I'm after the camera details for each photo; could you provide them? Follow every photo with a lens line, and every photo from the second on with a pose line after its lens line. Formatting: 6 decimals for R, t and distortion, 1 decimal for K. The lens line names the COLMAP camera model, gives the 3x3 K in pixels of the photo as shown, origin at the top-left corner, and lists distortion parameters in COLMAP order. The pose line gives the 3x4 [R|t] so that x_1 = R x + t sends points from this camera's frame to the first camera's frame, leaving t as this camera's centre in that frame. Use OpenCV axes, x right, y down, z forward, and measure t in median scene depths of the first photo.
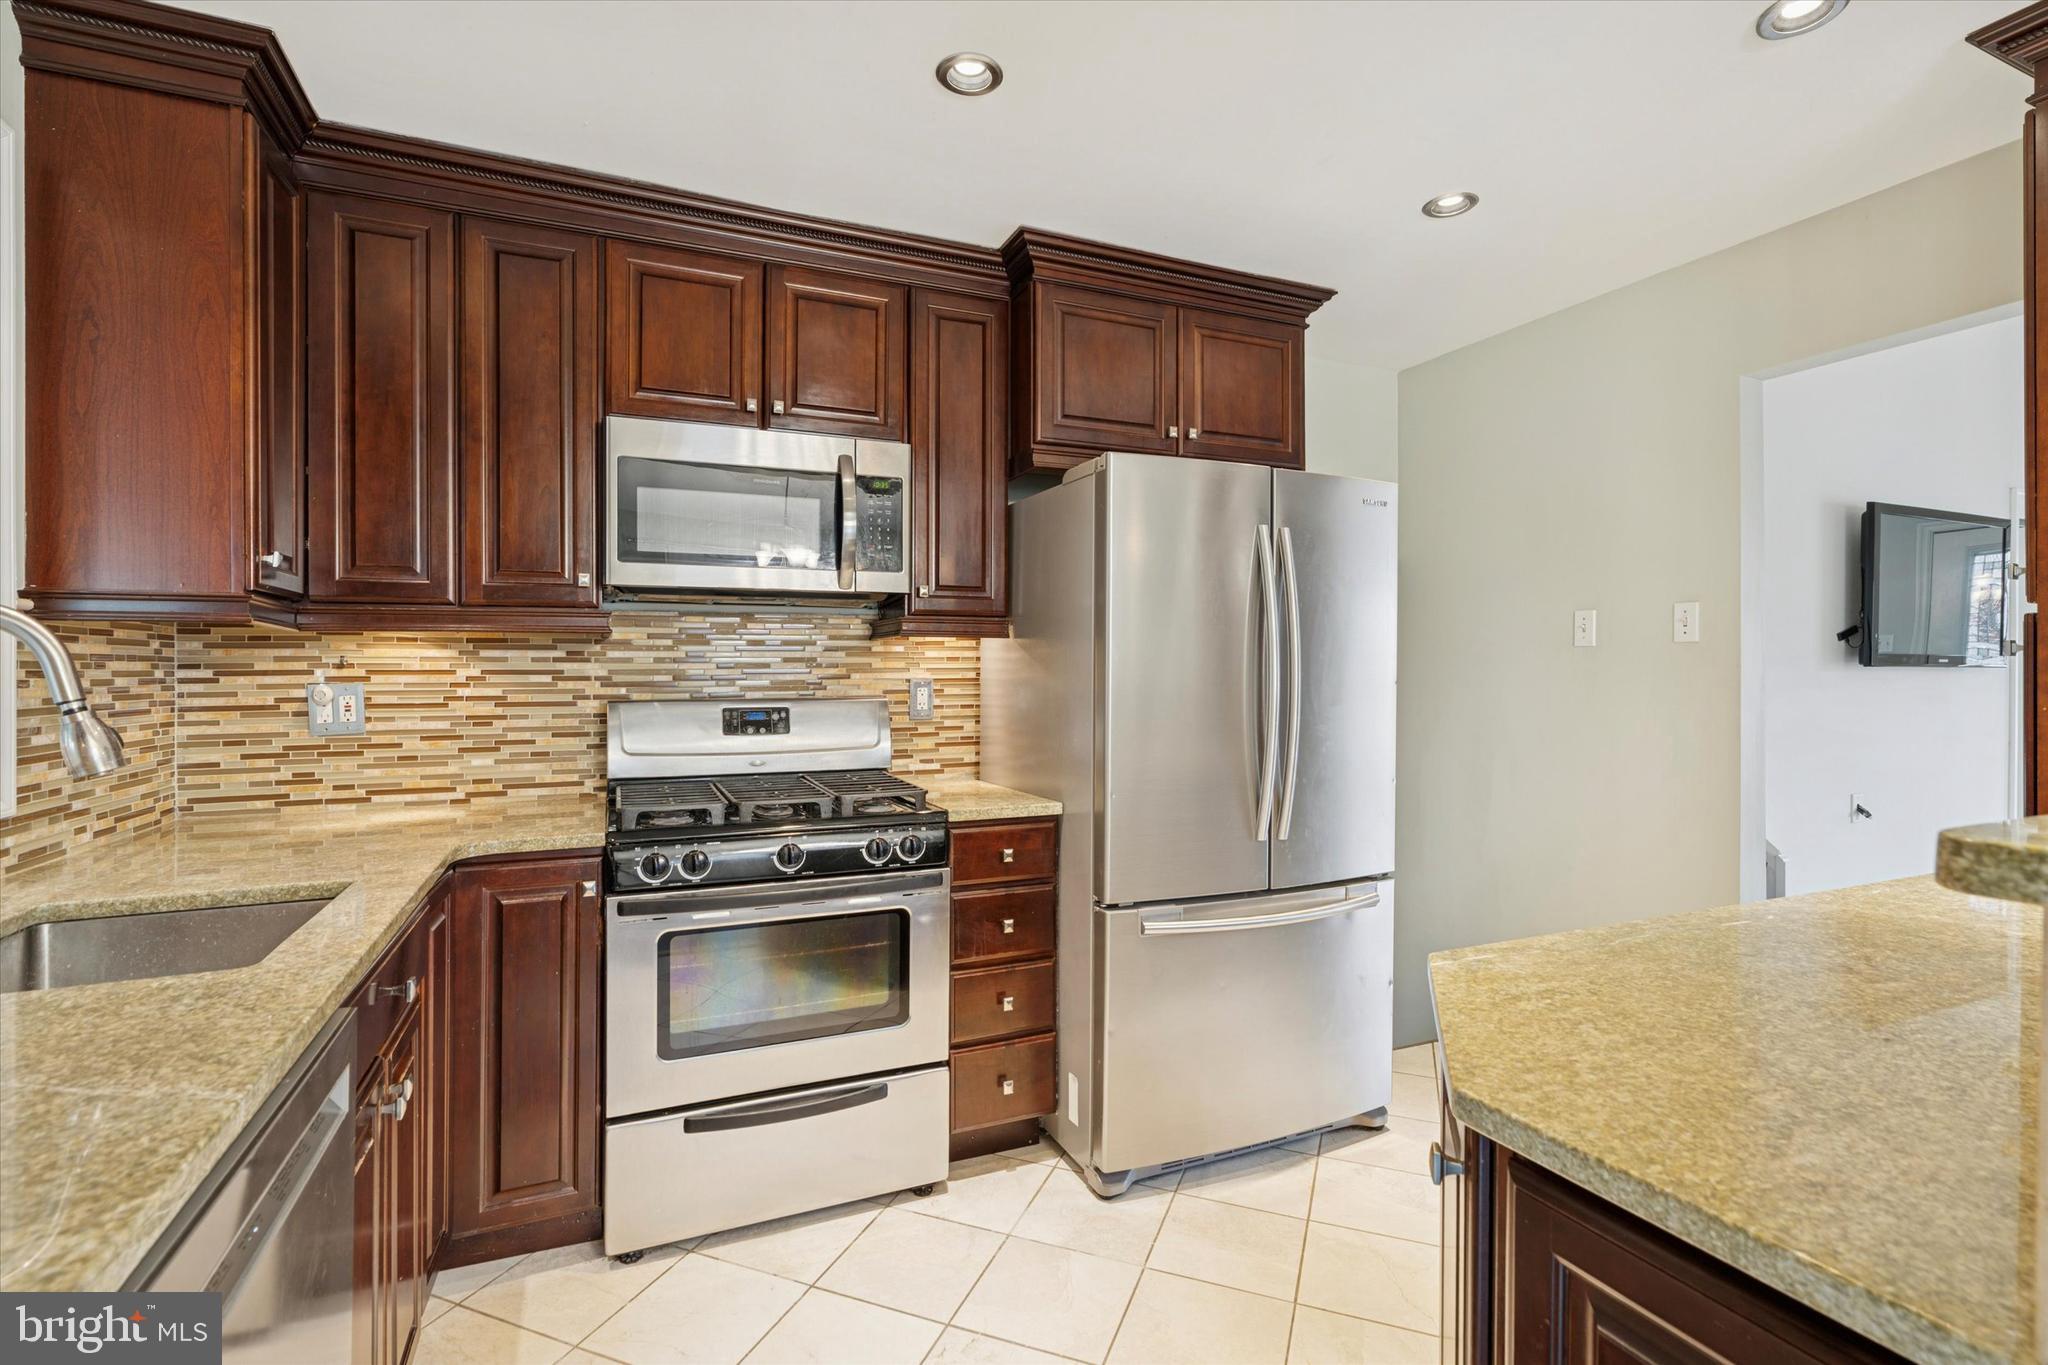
lens RADIAL K [[950.1, 0, 1024.0], [0, 950.1, 682.5], [0, 0, 1]] dist [0.000115, 0.000330]
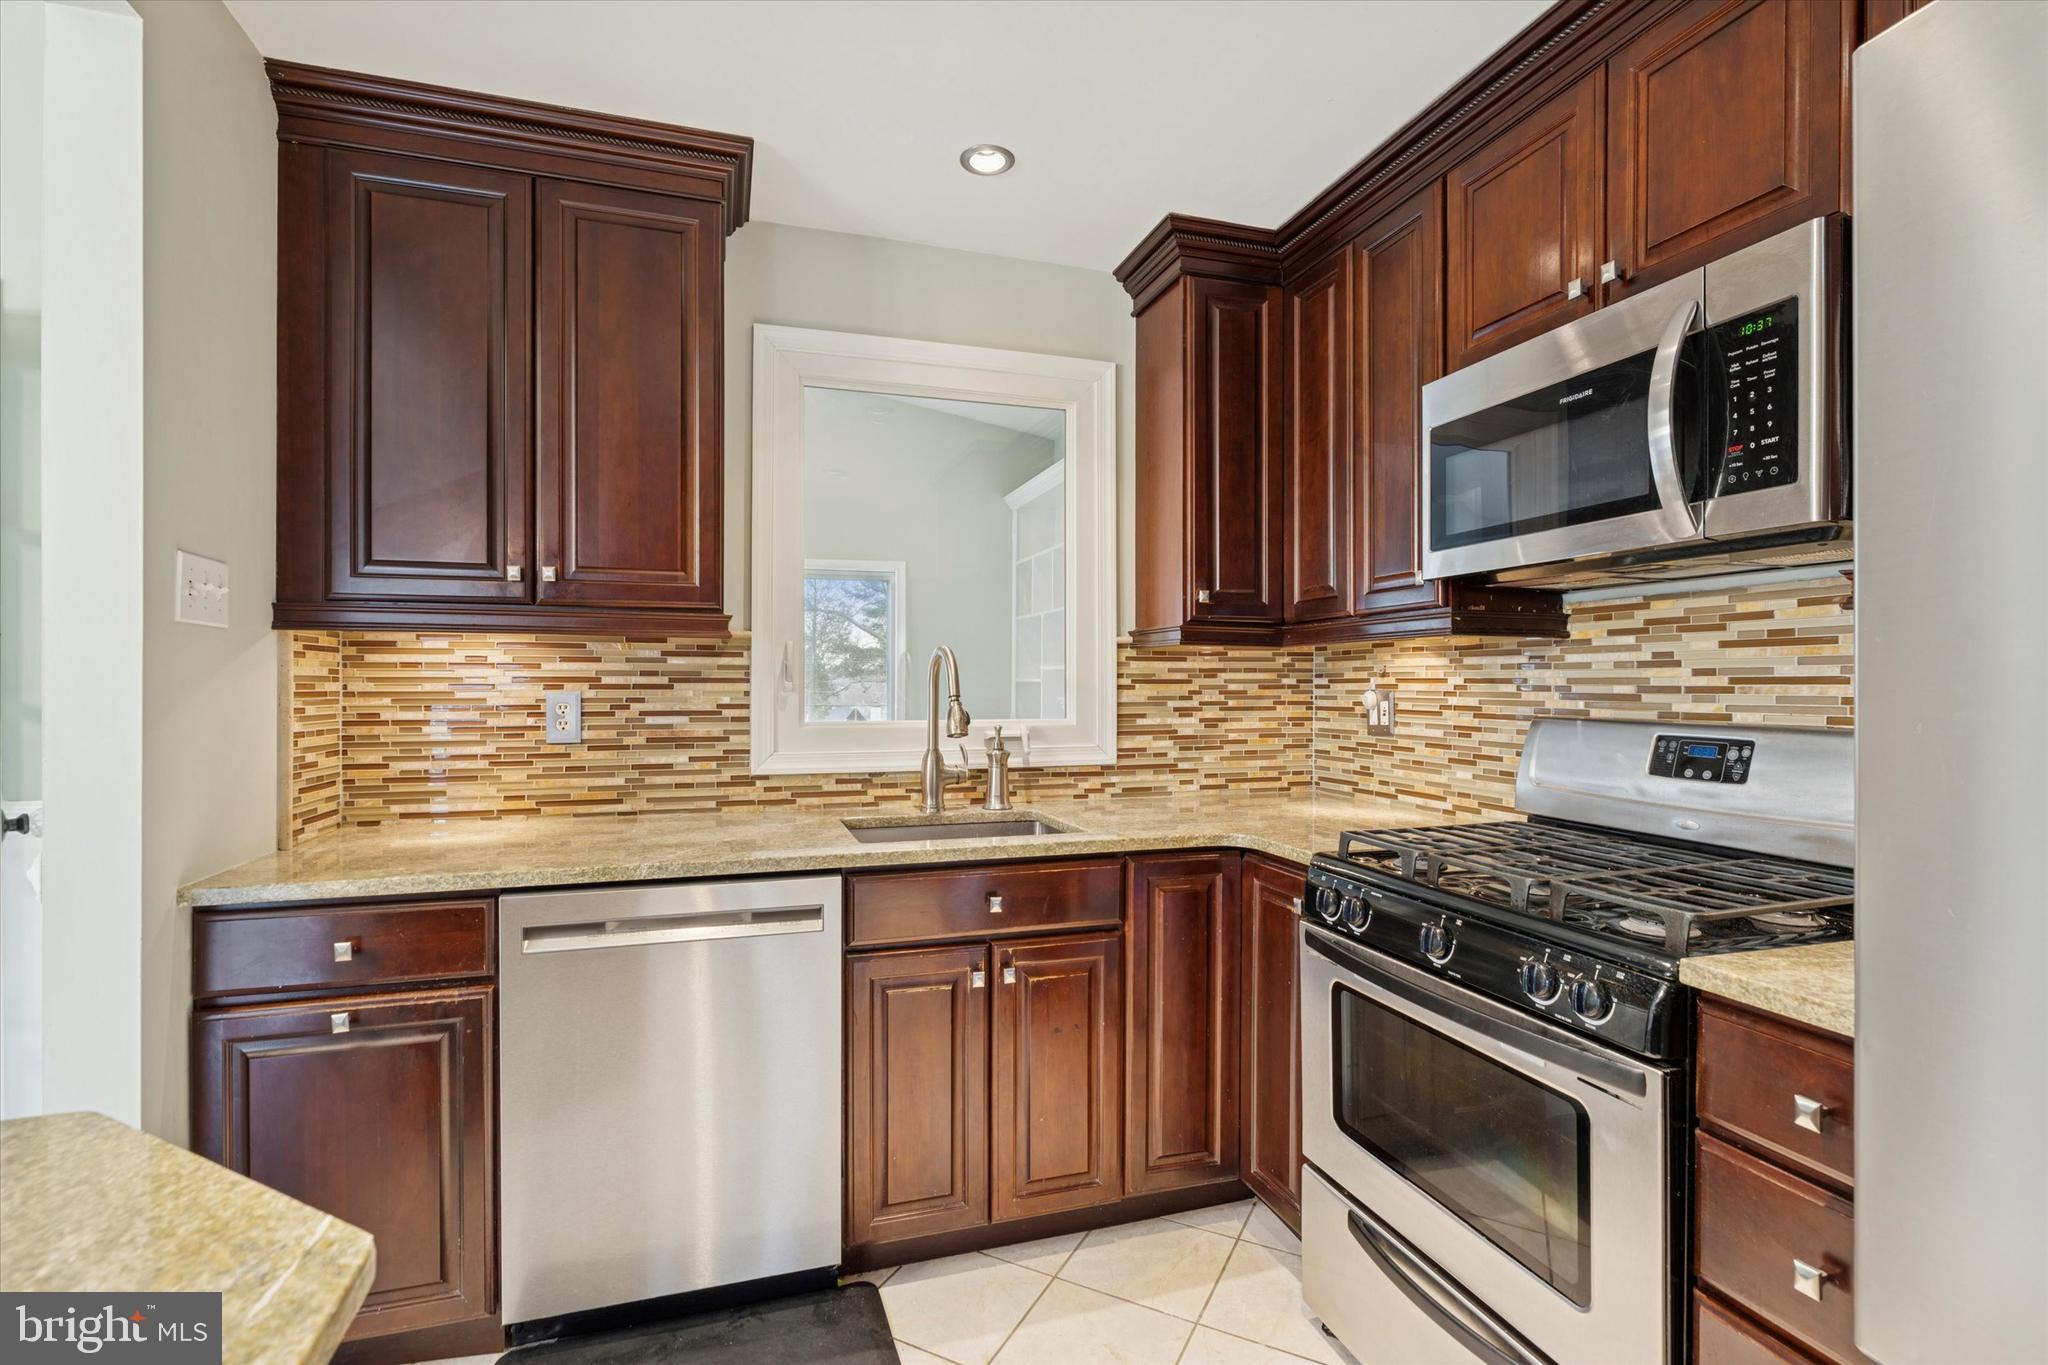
lens RADIAL K [[950.1, 0, 1024.0], [0, 950.1, 682.5], [0, 0, 1]] dist [0.000115, 0.000330]
pose [[-0.116648, 0.004457, -0.993163, 0.438540], [-0.010116, 0.999933, 0.005675, -0.010204], [0.993122, 0.010709, -0.116595, 0.690077]]
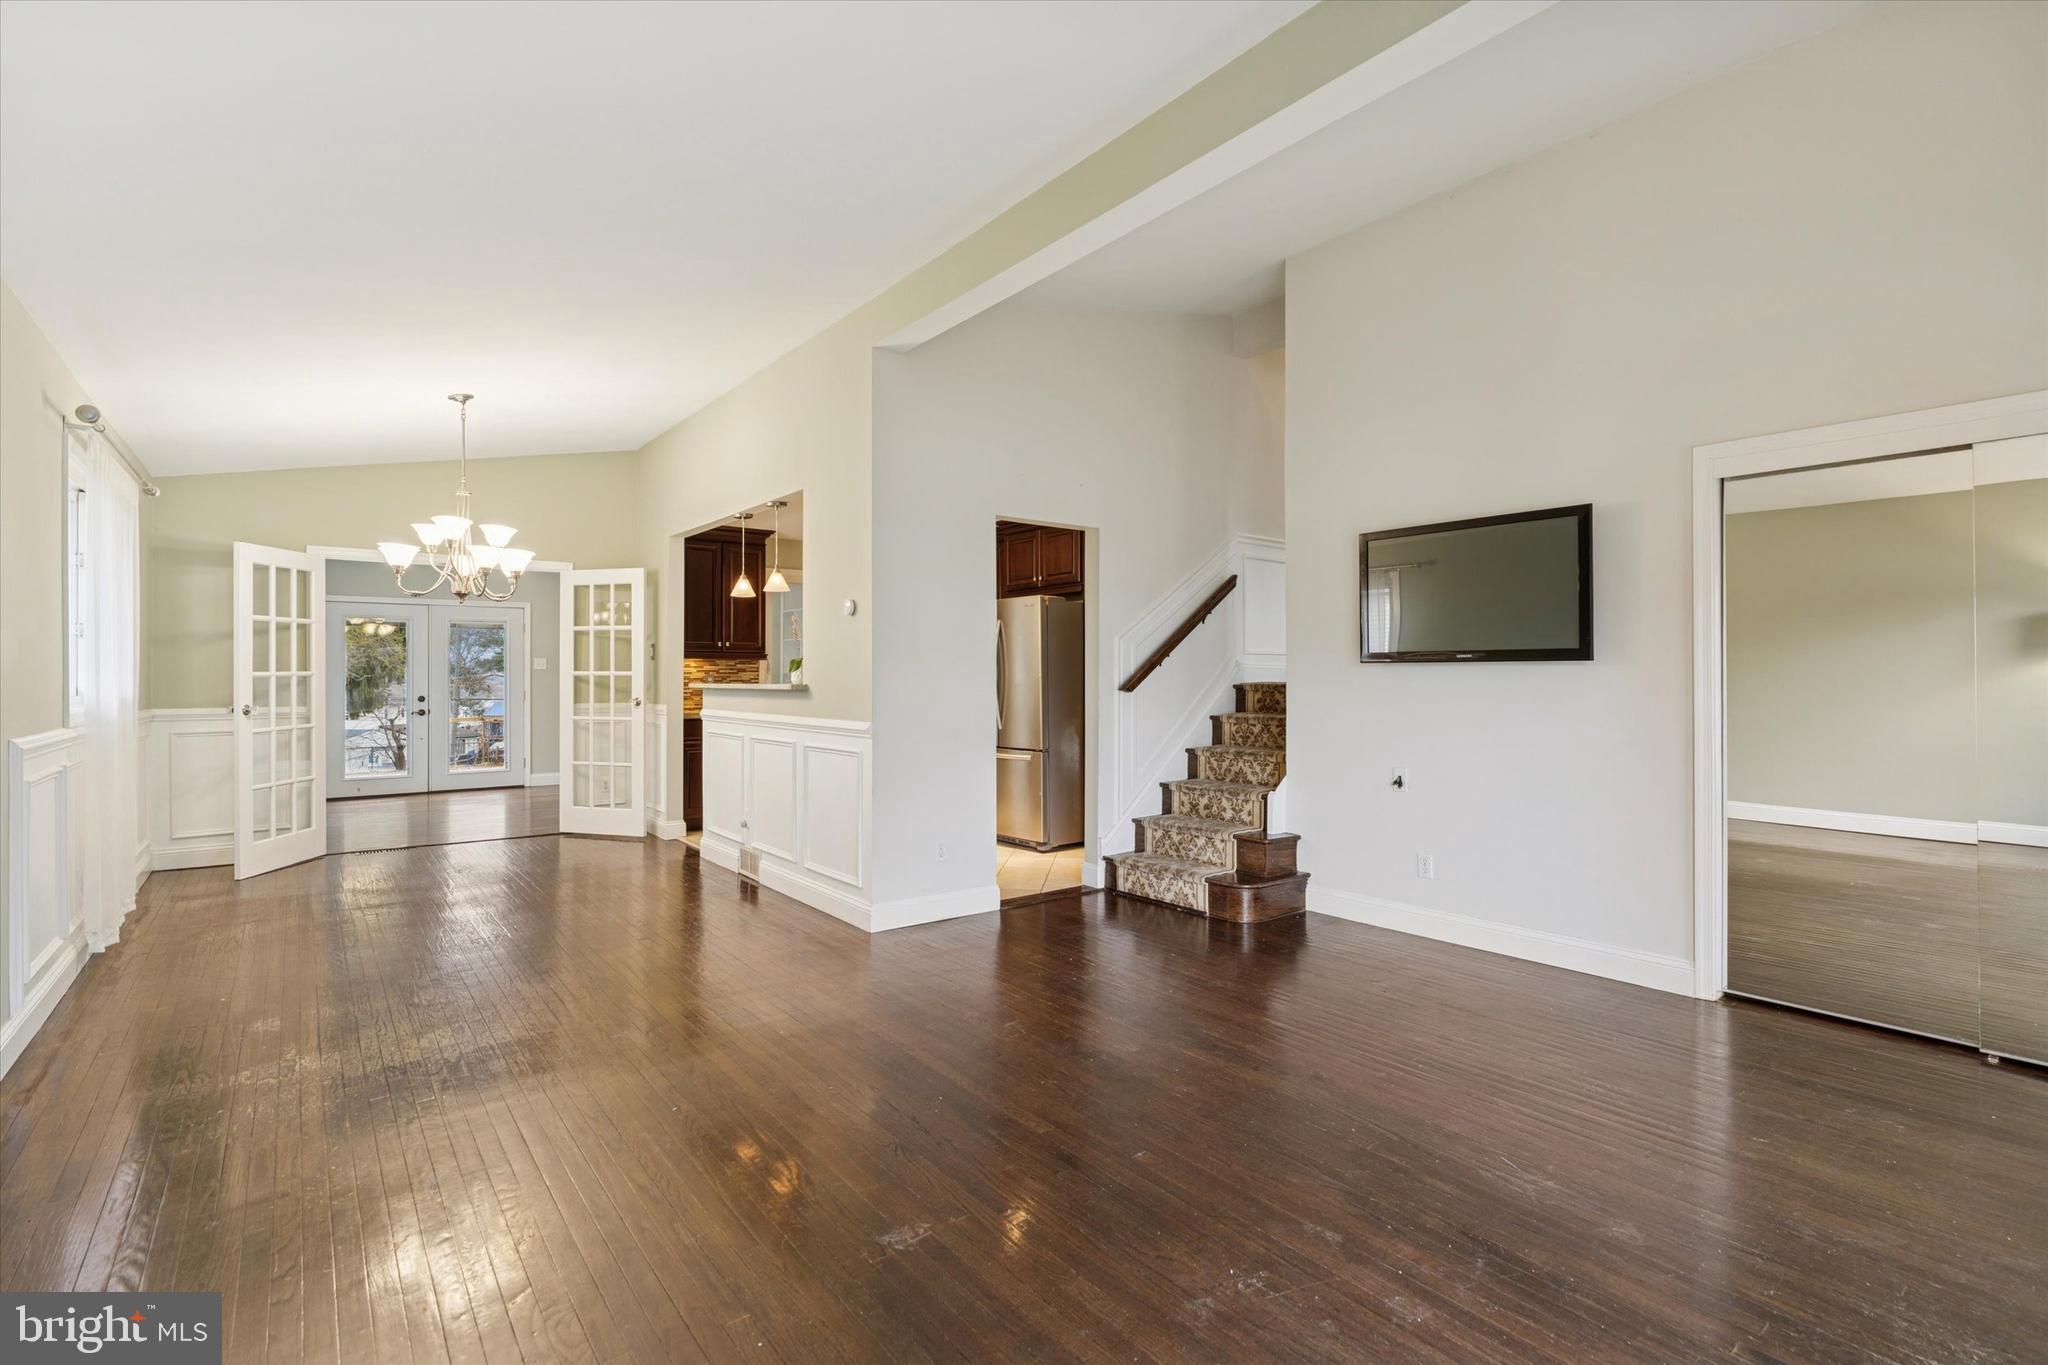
lens RADIAL K [[929.3, 0, 1024.0], [0, 929.3, 682.5], [0, 0, 1]] dist [0.002575, 0.000440]
pose [[0.249912, 0.008376, -0.968232, 2.924204], [-0.008940, 0.999940, 0.006343, 0.005794], [0.968227, 0.007071, 0.249972, 0.378793]]
